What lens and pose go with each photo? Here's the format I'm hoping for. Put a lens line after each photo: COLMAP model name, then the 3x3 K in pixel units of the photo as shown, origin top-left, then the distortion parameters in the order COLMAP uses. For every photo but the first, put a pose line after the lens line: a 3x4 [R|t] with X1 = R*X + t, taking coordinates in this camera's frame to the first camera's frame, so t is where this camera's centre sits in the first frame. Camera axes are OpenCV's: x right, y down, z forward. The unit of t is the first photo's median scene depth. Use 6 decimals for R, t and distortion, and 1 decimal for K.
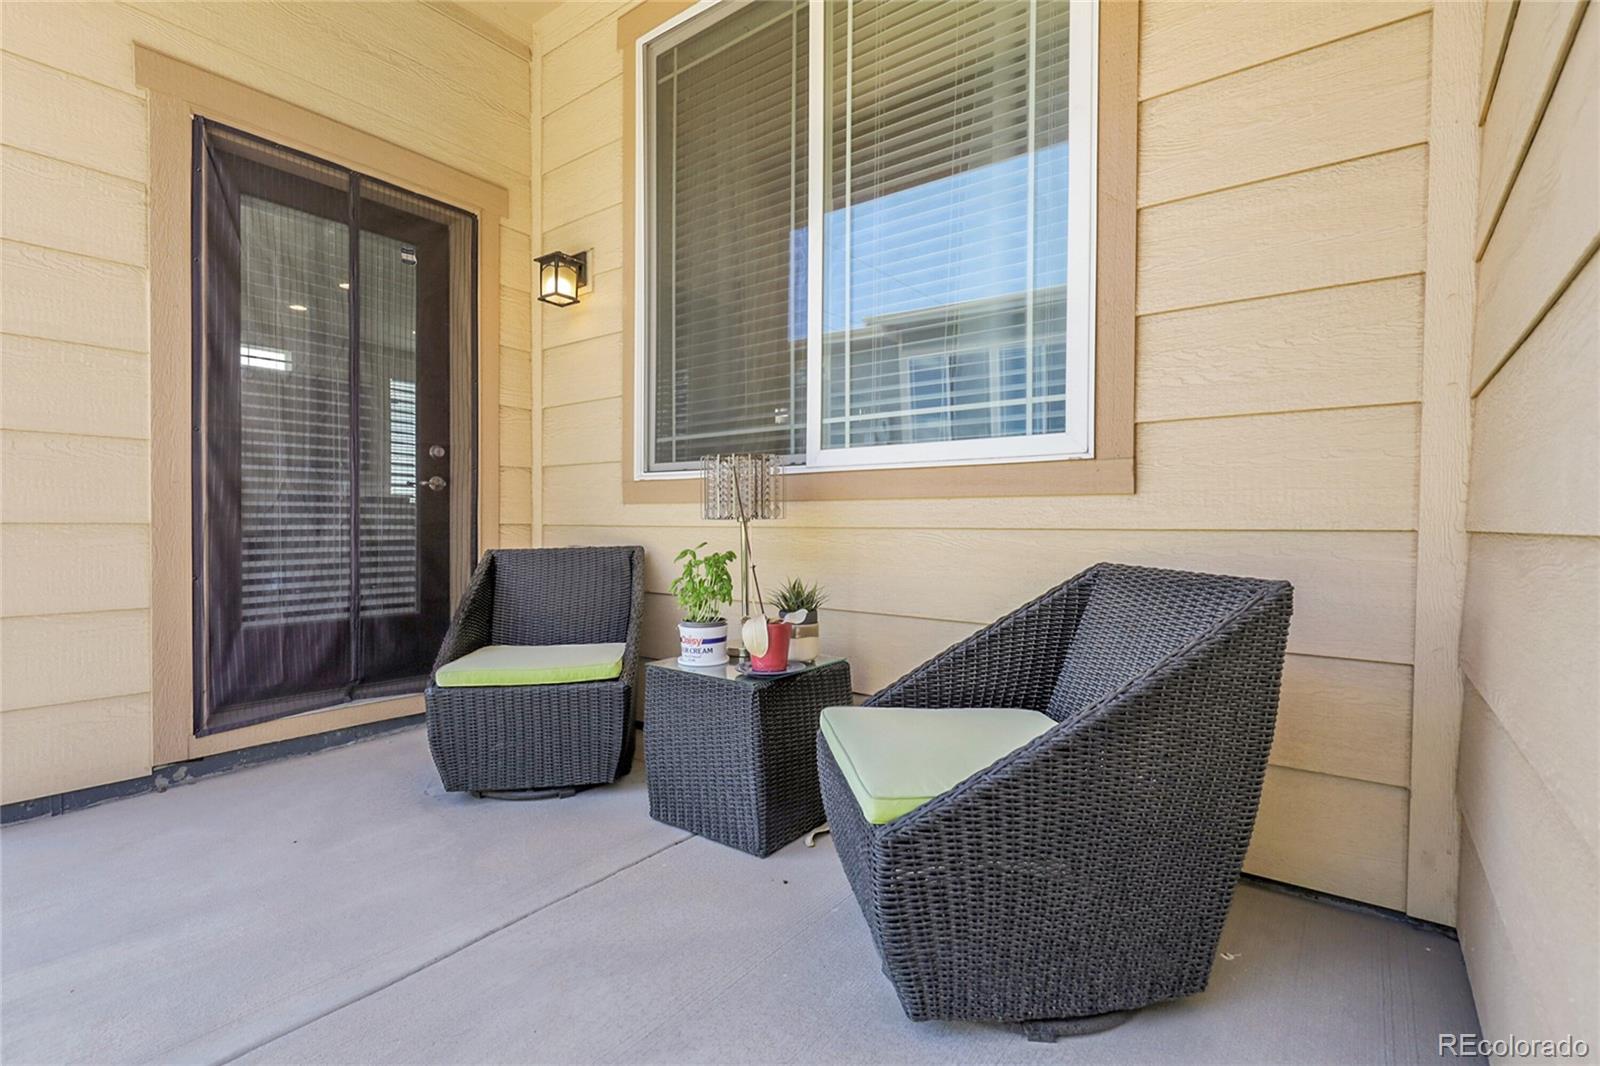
lens RADIAL K [[728.7, 0, 803.8], [0, 728.7, 535.2], [0, 0, 1]] dist [0.000508, 0.000678]
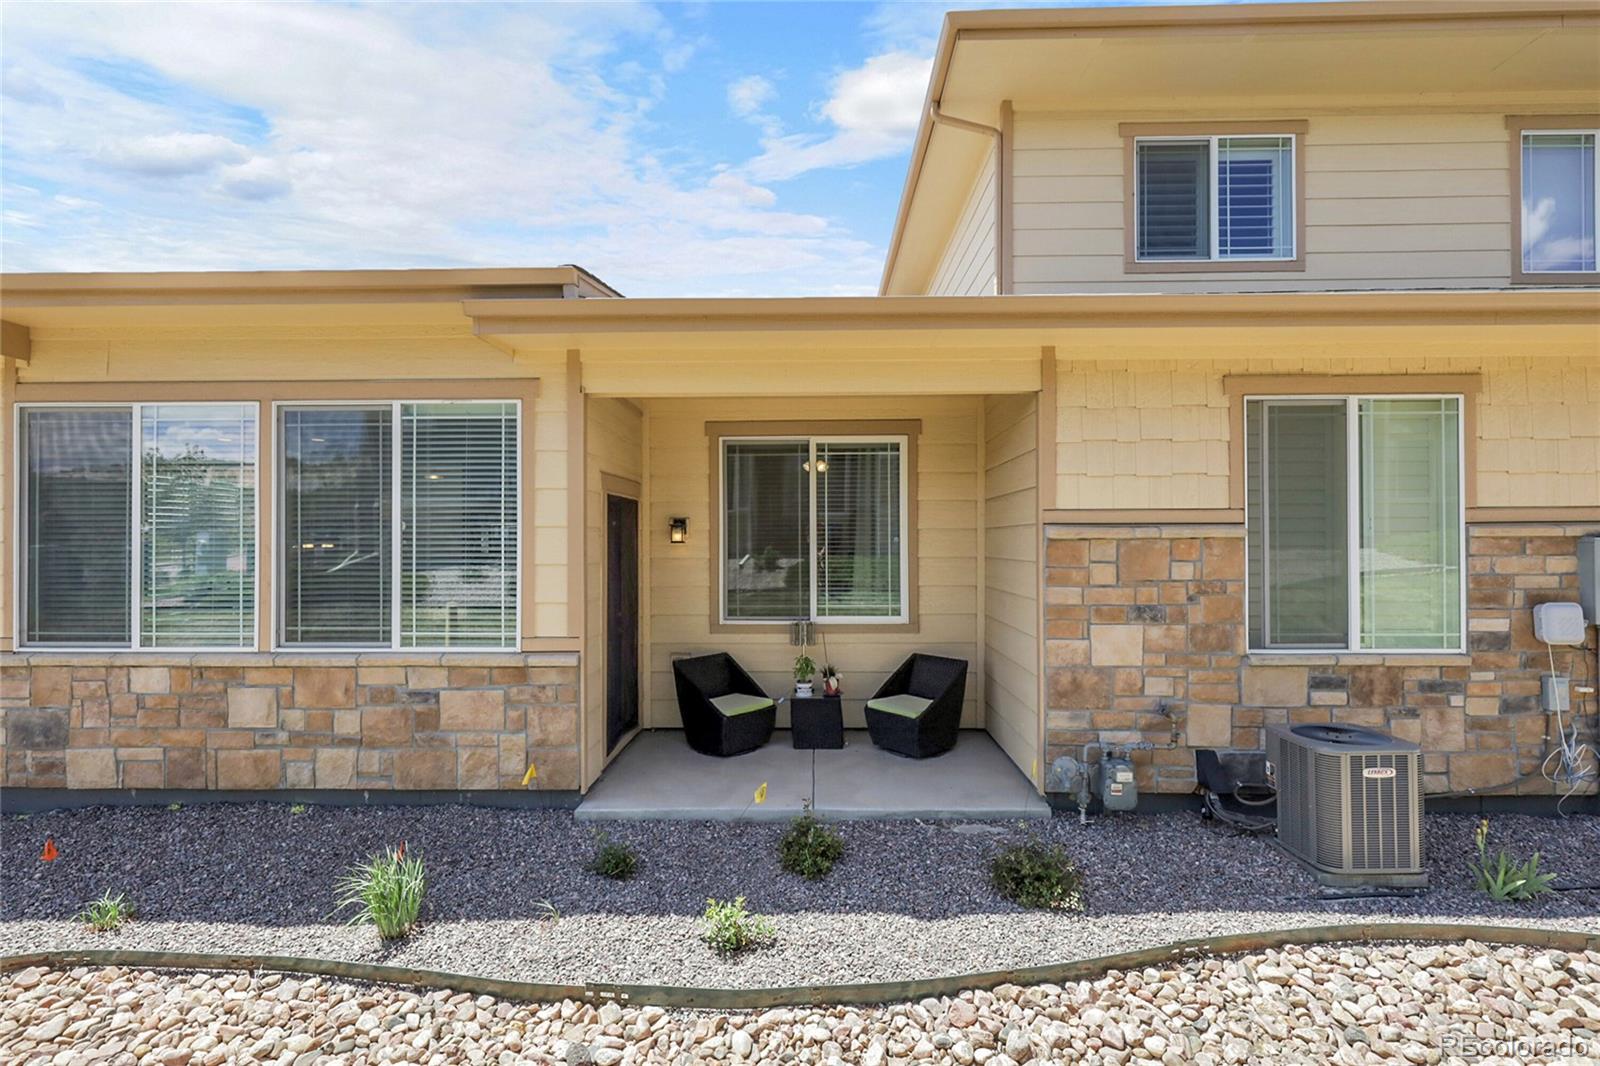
lens RADIAL K [[728.7, 0, 799.9], [0, 728.7, 538.9], [0, 0, 1]] dist [0.000508, 0.000678]
pose [[0.811080, -0.003216, 0.584926, -1.764142], [0.015284, 0.999760, -0.015696, -0.389457], [-0.584735, 0.021671, 0.810935, -1.337463]]
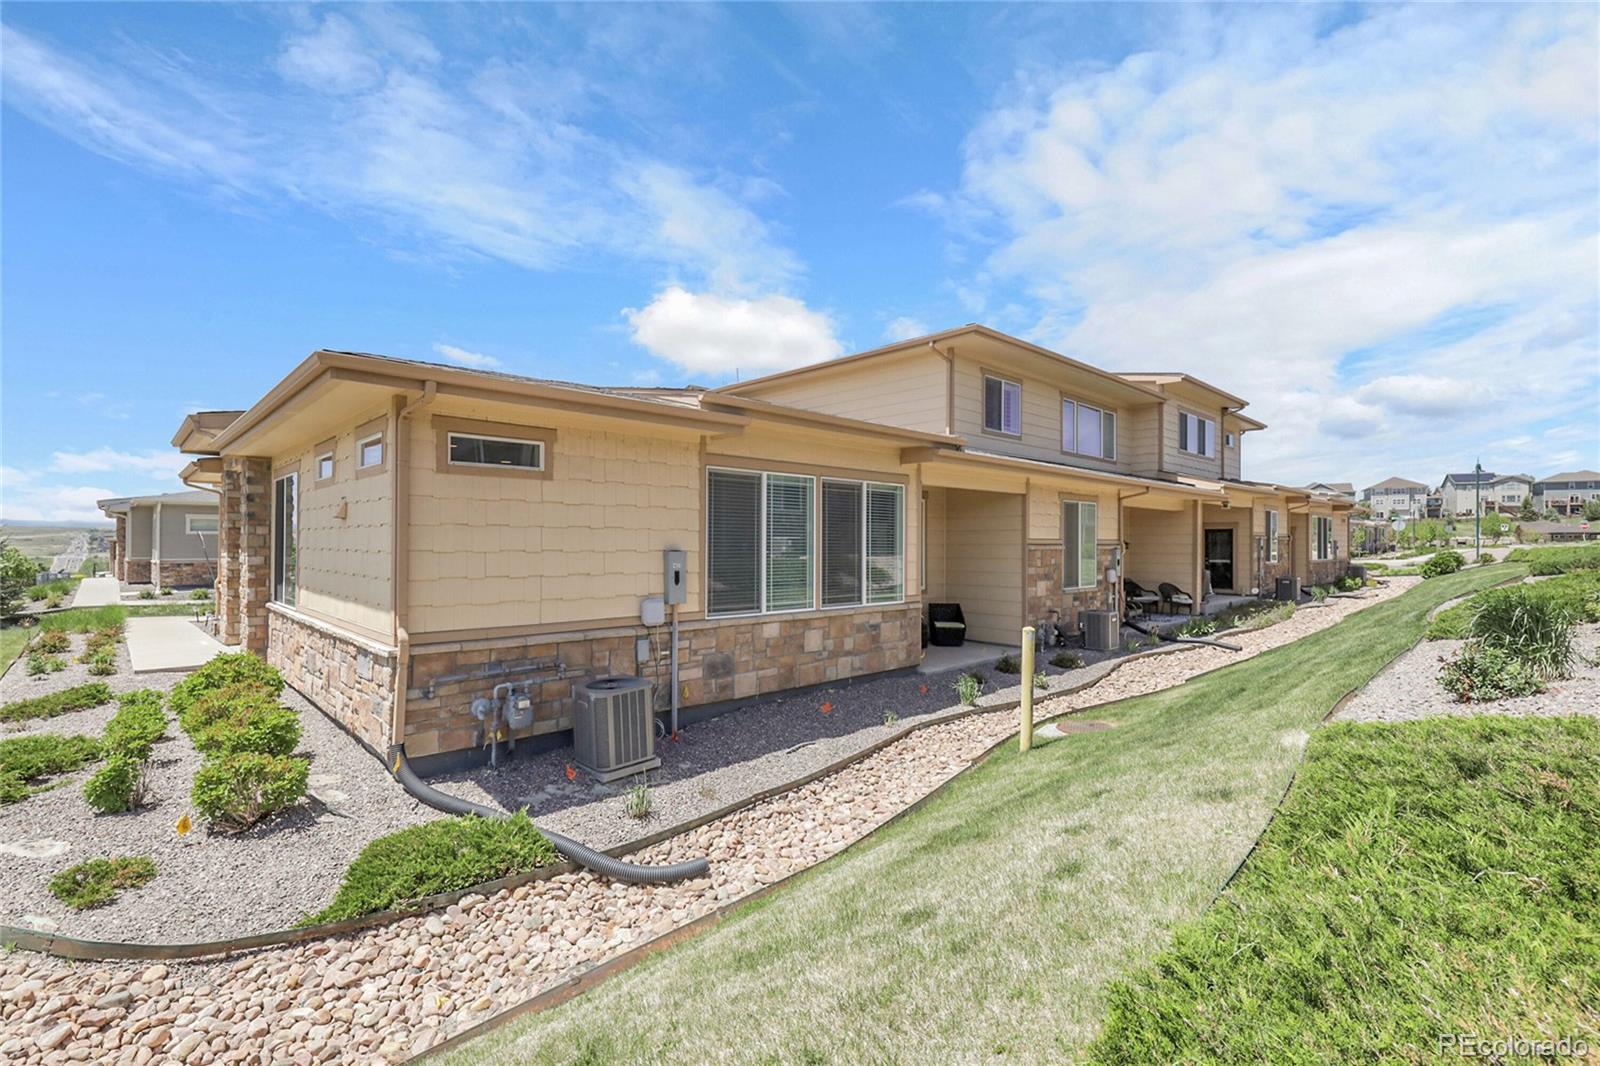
lens RADIAL K [[728.7, 0, 804.3], [0, 728.7, 534.9], [0, 0, 1]] dist [0.000508, 0.000678]
pose [[0.155419, 0.006690, 0.987826, -5.843125], [0.008849, 0.999928, -0.008165, -0.499380], [-0.987809, 0.010011, 0.155348, 0.814944]]
